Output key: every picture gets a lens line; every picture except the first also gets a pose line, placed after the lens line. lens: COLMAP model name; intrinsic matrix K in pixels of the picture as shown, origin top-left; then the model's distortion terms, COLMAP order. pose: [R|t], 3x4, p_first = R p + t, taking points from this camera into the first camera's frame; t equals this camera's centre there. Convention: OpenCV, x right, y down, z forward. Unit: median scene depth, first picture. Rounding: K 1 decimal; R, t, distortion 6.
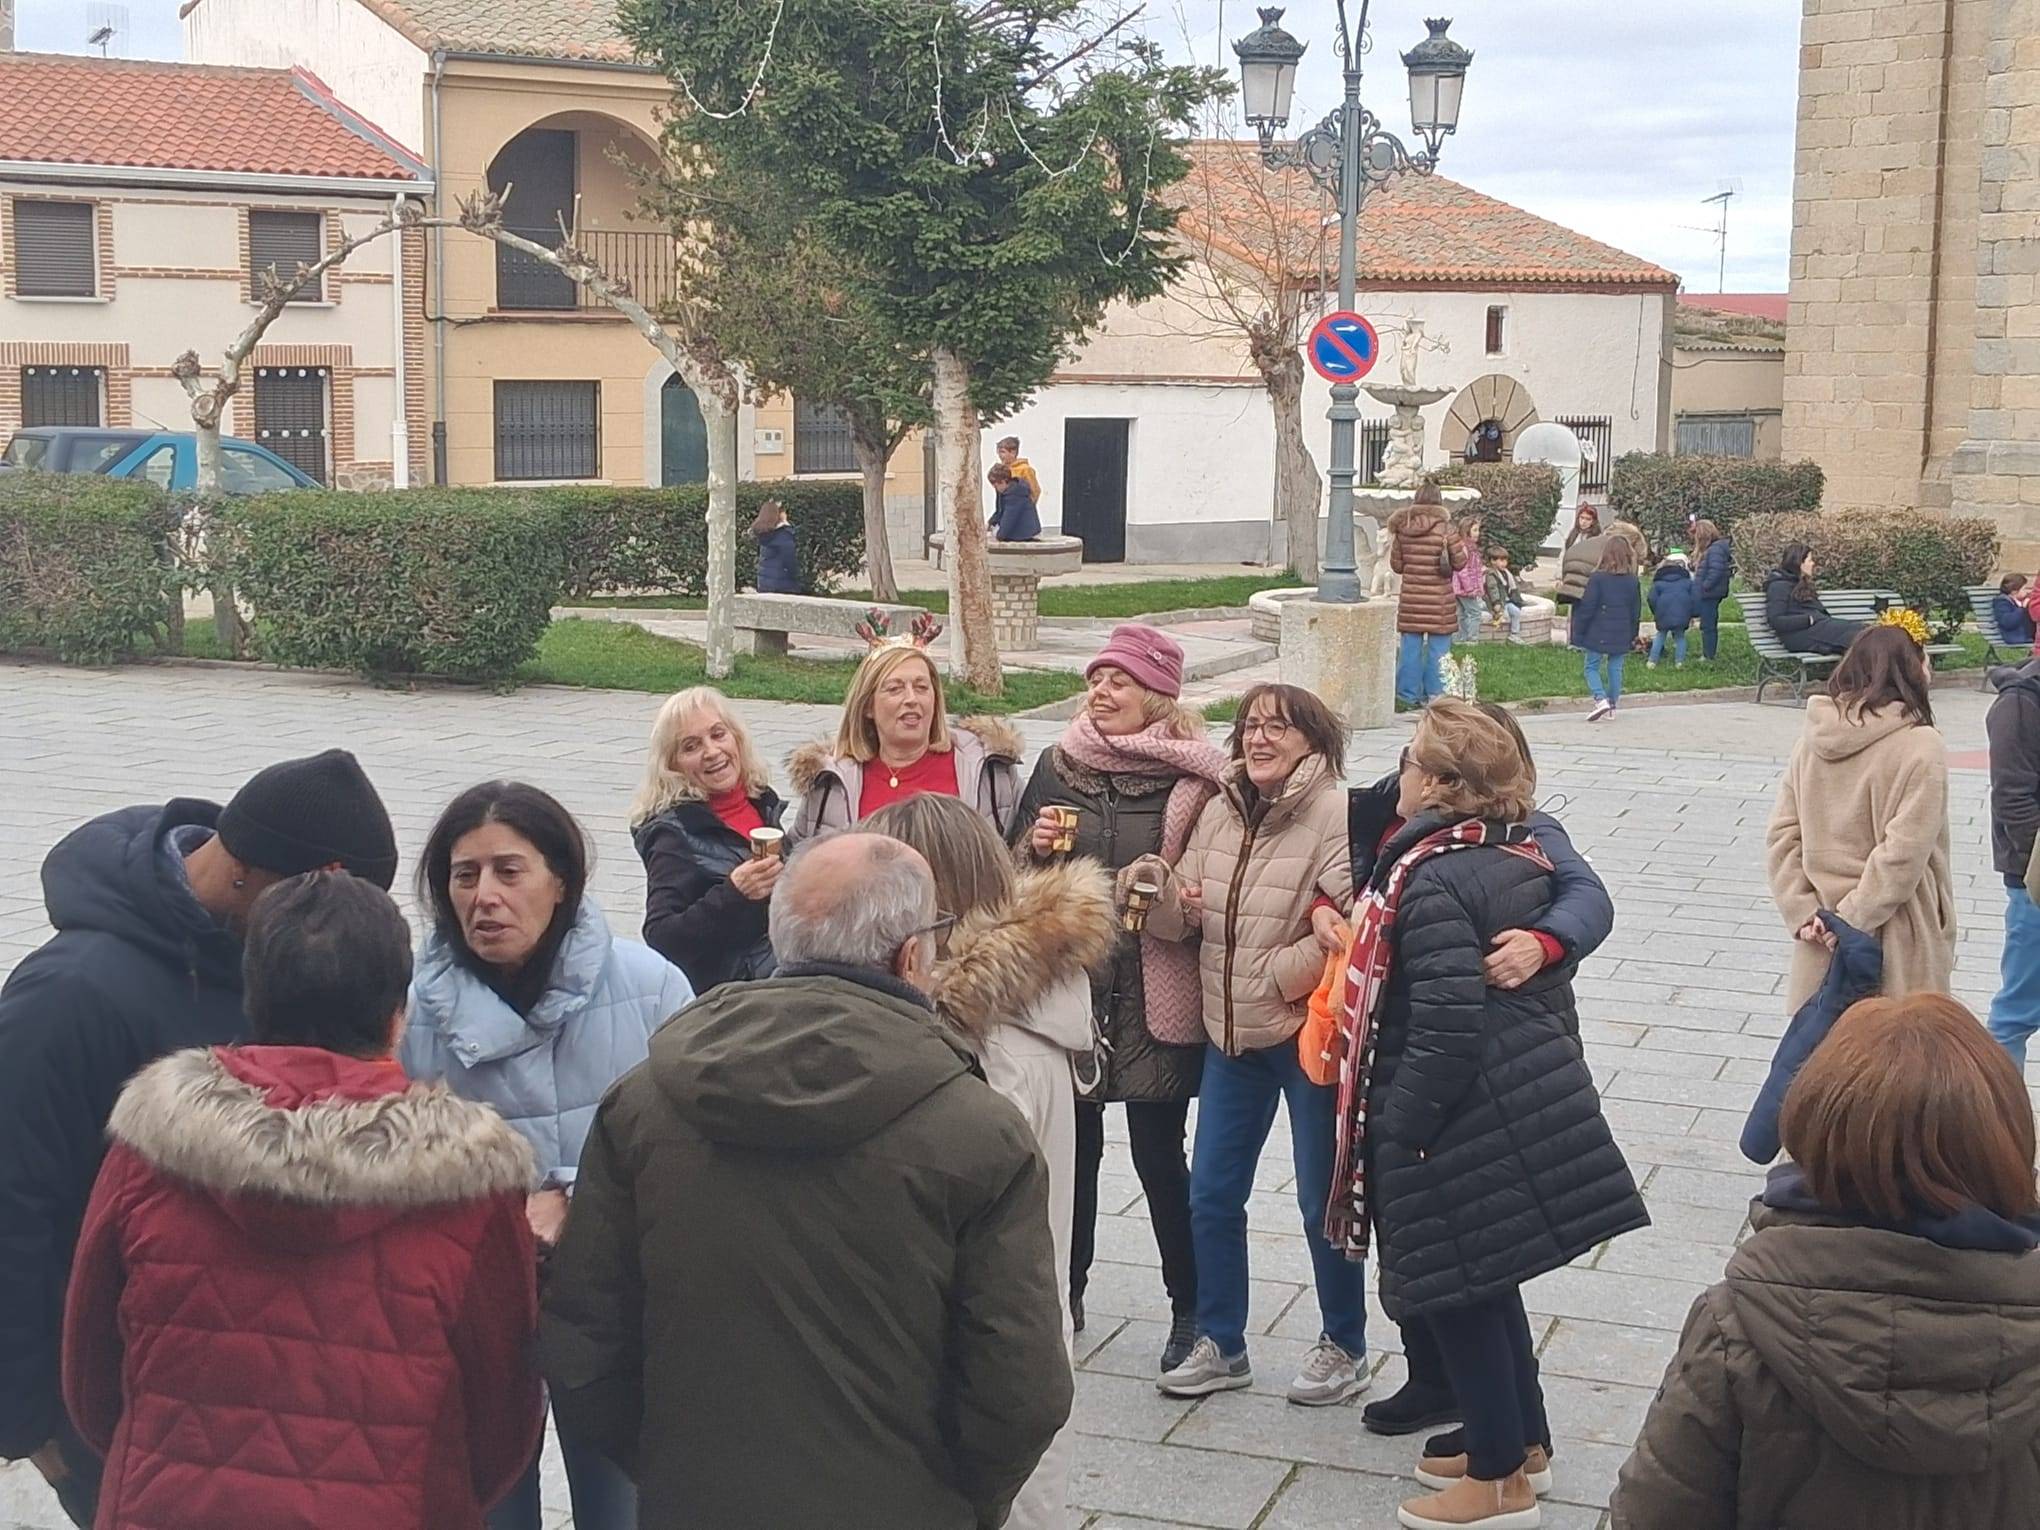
lens RADIAL K [[3224.6, 0, 1020.1], [0, 3224.6, 758.8], [0, 0, 1]] dist [0.167455, 0.000000]
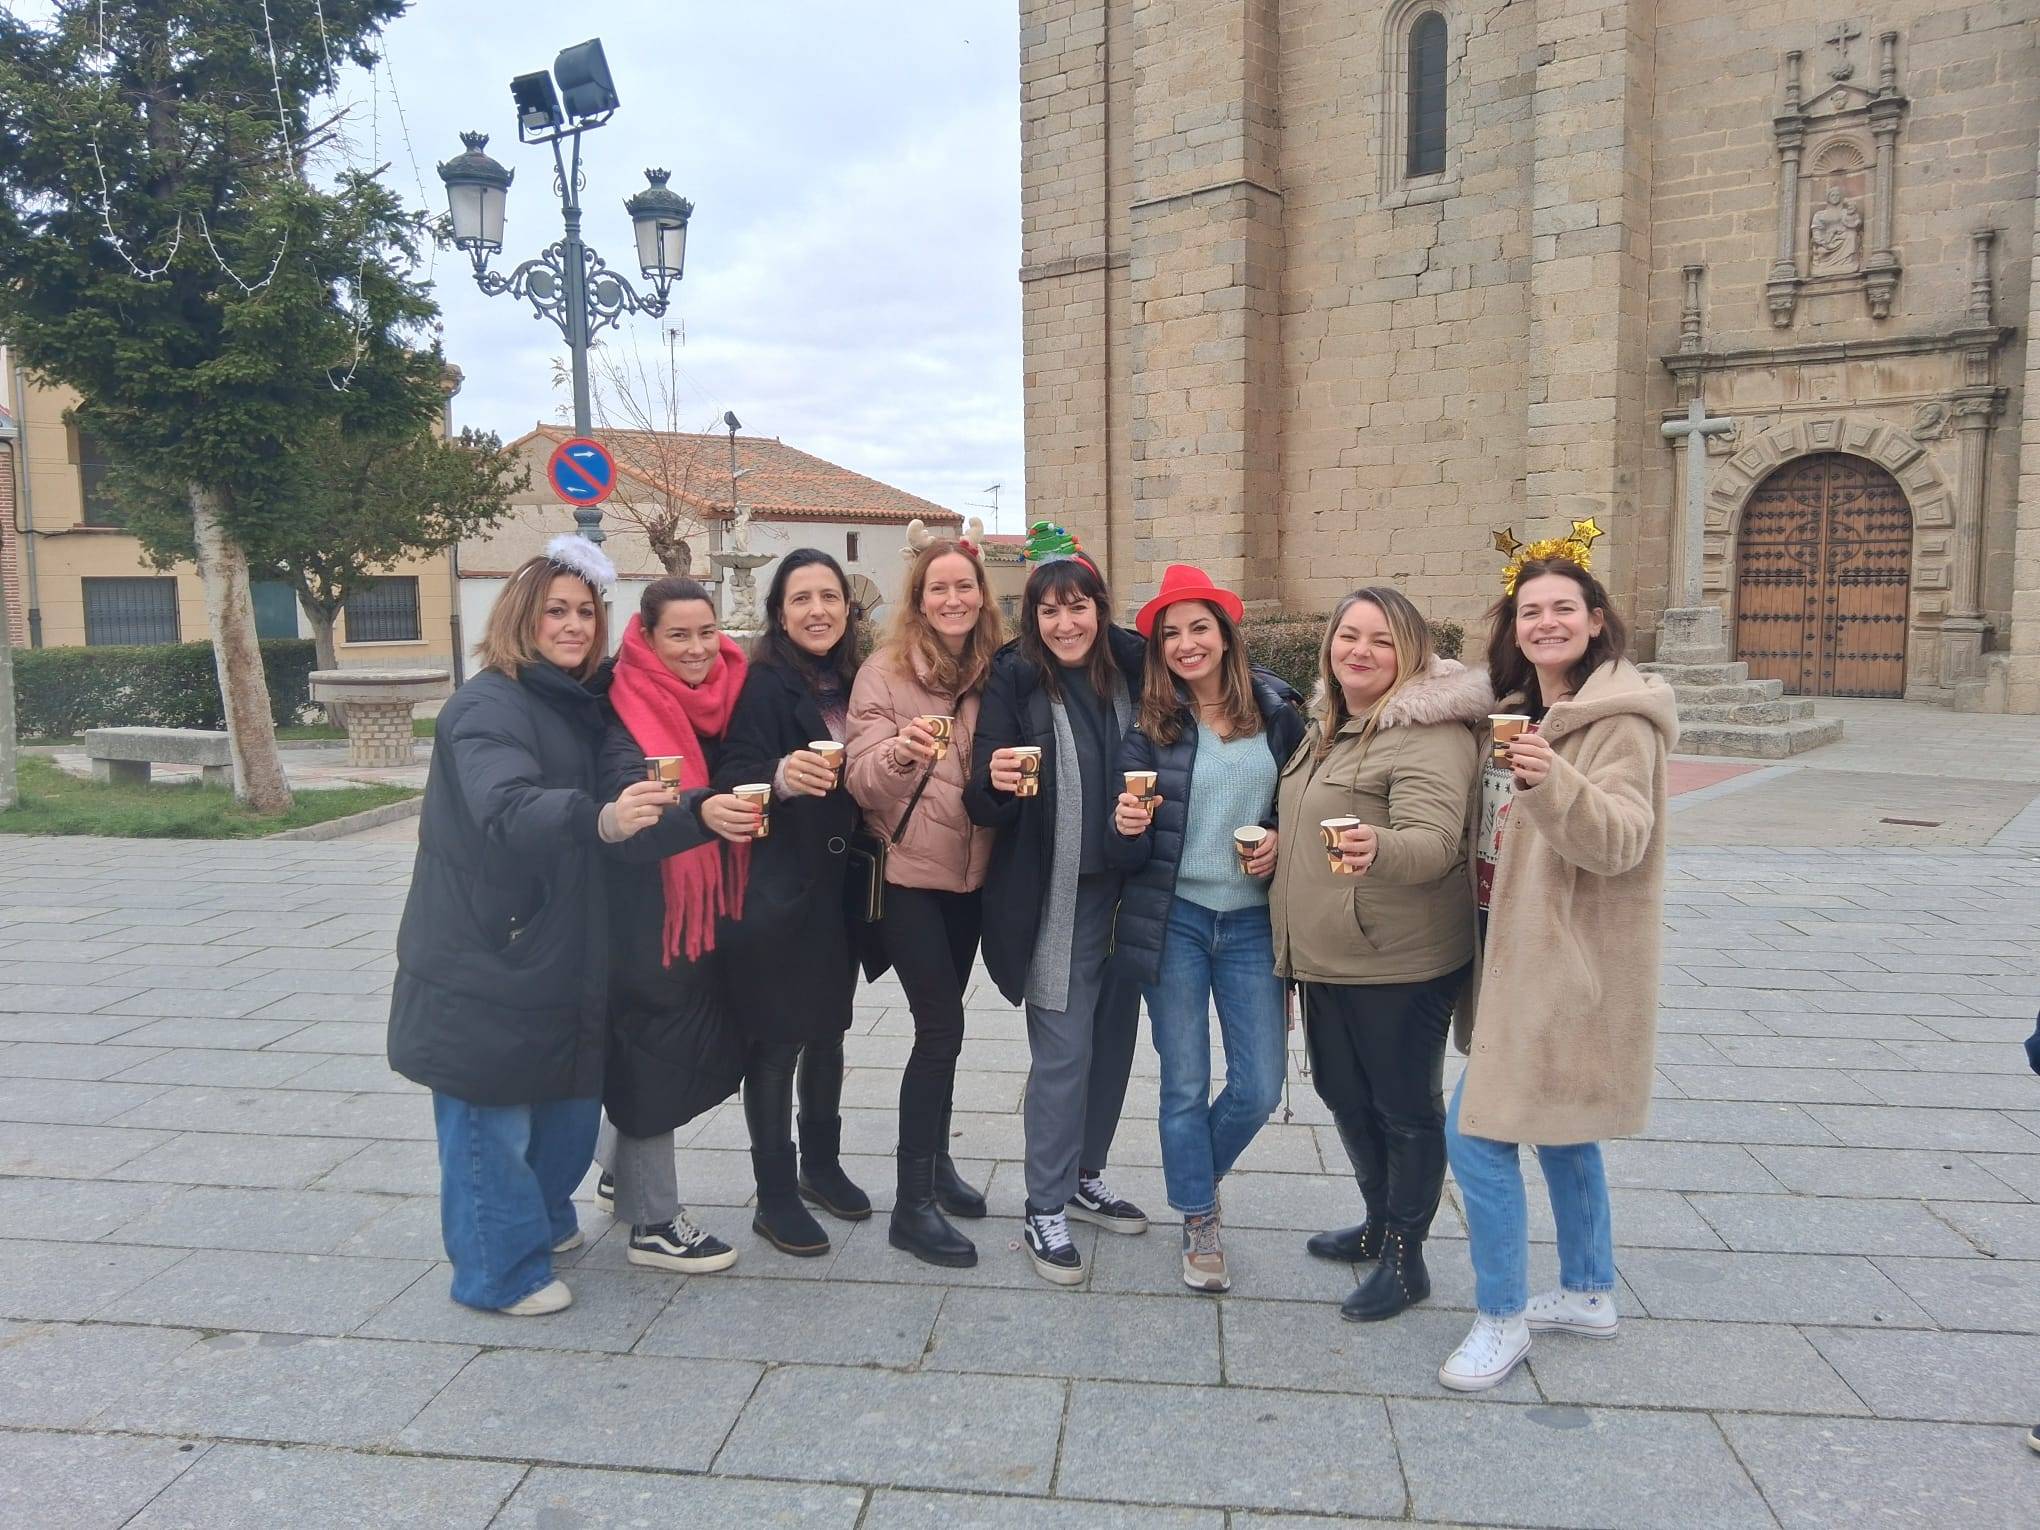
lens RADIAL K [[1519.2, 0, 1021.4], [0, 1519.2, 759.9], [0, 0, 1]] dist [0.086185, -0.129033]
pose [[0.977293, -0.045390, 0.206972, 0.126448], [0.050081, 0.998592, -0.017480, -0.016747], [-0.205887, 0.027449, 0.978191, 0.463964]]
